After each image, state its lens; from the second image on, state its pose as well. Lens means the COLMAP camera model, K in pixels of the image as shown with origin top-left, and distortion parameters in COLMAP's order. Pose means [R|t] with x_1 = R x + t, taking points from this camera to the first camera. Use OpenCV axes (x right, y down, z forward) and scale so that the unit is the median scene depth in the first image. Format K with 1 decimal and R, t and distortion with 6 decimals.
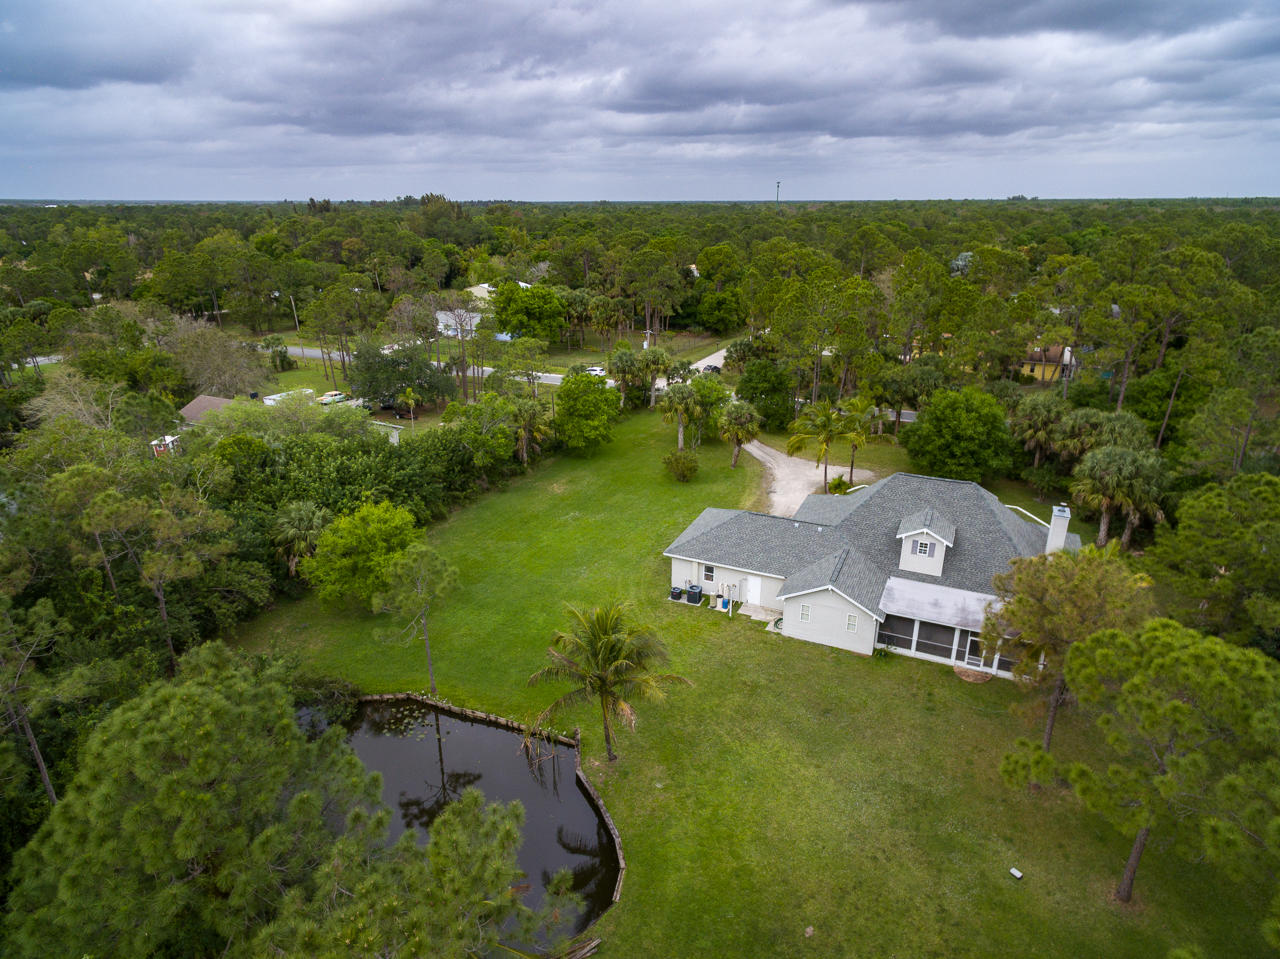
lens RADIAL K [[709.9, 0, 646.0], [0, 709.9, 481.5], [0, 0, 1]] dist [0.016409, -0.000755]
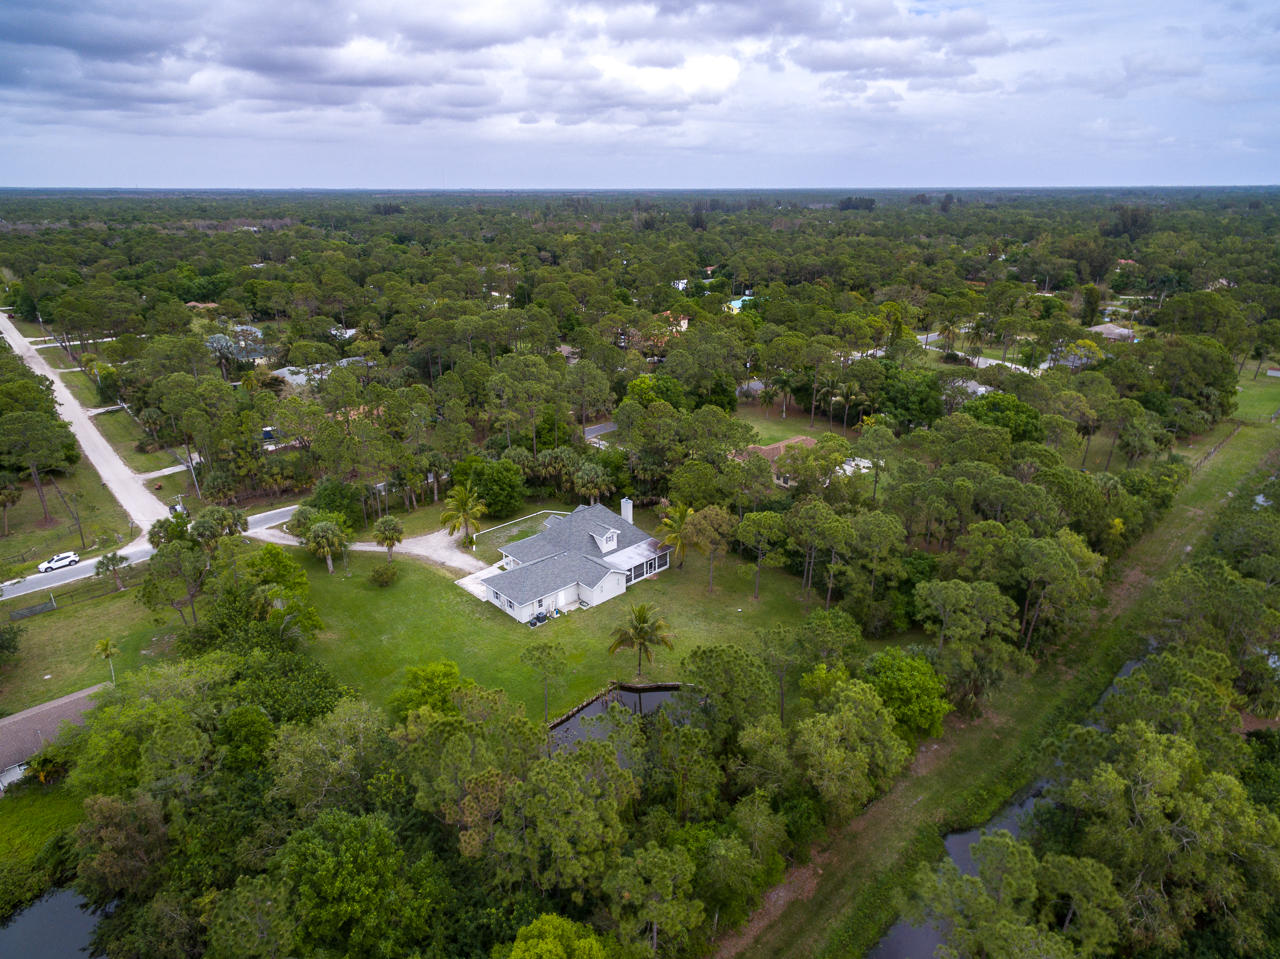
lens RADIAL K [[709.9, 0, 646.0], [0, 709.9, 481.5], [0, 0, 1]] dist [0.016409, -0.000755]
pose [[0.391193, -0.337904, 0.856031, -1.418243], [0.331021, 0.919567, 0.211712, -0.509771], [-0.858716, 0.200544, 0.471582, -0.151457]]
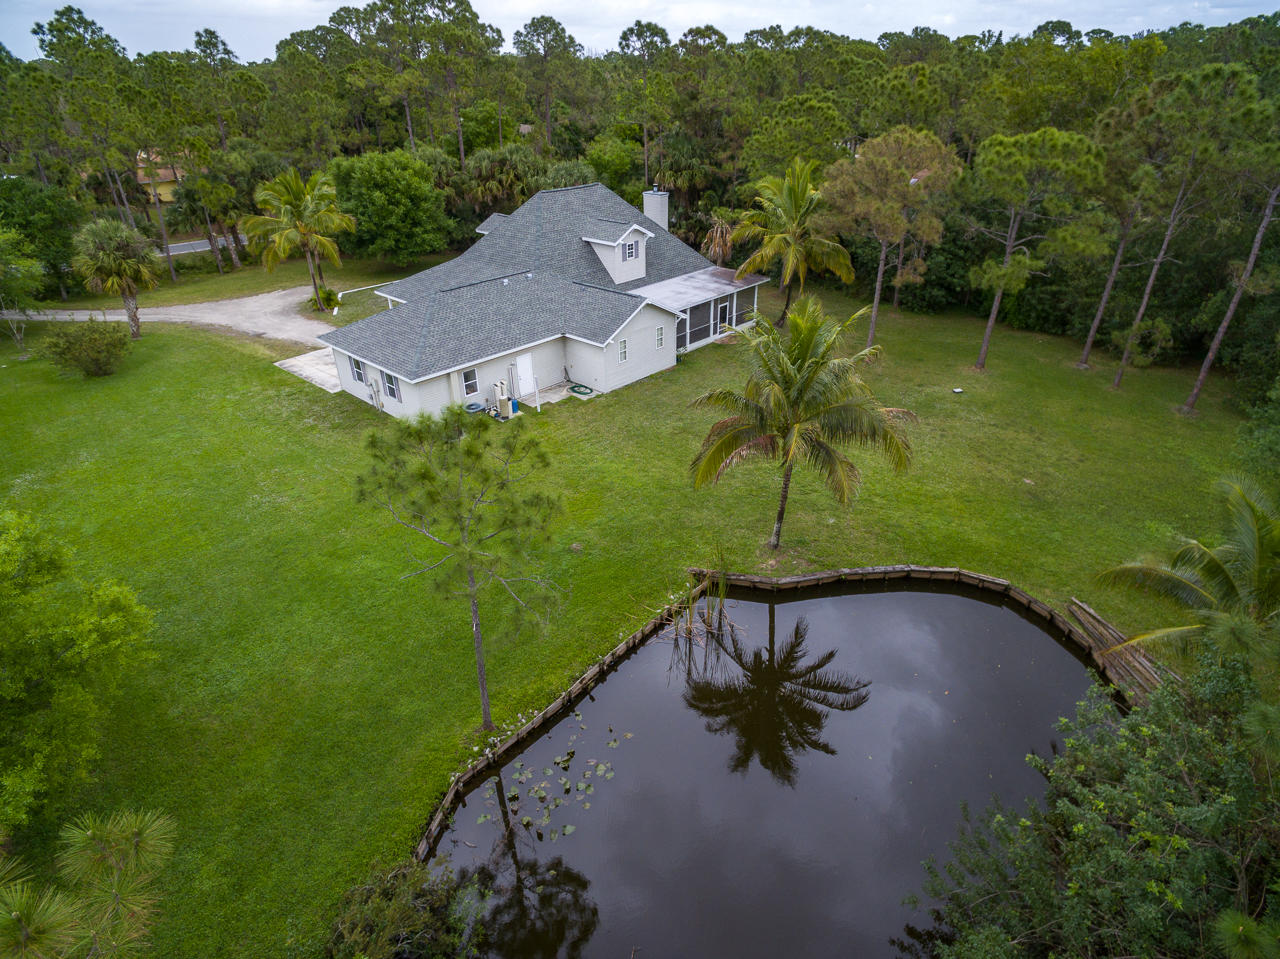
lens RADIAL K [[709.9, 0, 646.0], [0, 709.9, 481.5], [0, 0, 1]] dist [0.016409, -0.000755]
pose [[0.337636, -0.477447, 0.811201, -0.524712], [0.345937, 0.864437, 0.364795, 0.024159], [-0.875402, 0.157456, 0.457032, 0.636169]]
